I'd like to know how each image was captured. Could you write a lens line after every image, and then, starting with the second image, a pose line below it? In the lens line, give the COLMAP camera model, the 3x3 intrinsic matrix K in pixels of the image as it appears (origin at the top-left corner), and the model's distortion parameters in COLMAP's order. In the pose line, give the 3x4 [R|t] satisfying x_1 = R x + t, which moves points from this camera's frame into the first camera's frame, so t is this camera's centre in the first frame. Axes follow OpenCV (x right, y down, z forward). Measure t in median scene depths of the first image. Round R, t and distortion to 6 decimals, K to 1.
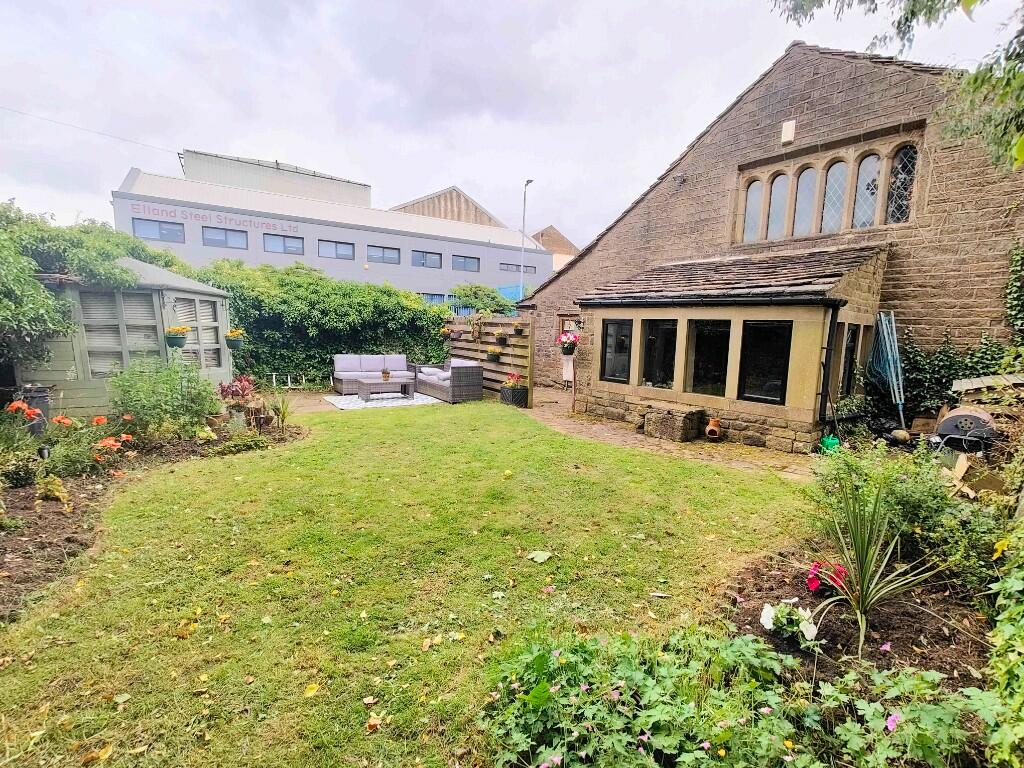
lens RADIAL K [[452.3, 0, 510.0], [0, 452.3, 380.5], [0, 0, 1]] dist [0.003037, 0.000033]
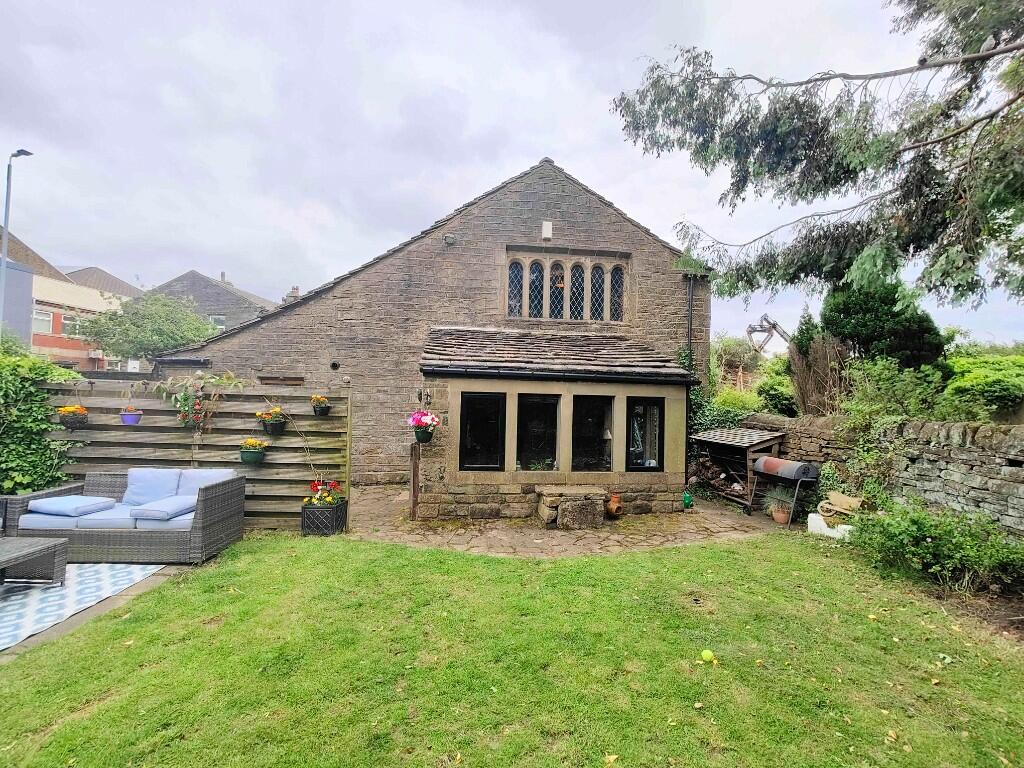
lens RADIAL K [[452.3, 0, 510.0], [0, 452.3, 380.5], [0, 0, 1]] dist [0.003037, 0.000033]
pose [[0.542291, 0.011215, 0.840116, -0.406486], [0.088036, 0.993648, -0.070092, -0.092437], [-0.835566, 0.111971, 0.537859, 0.498165]]
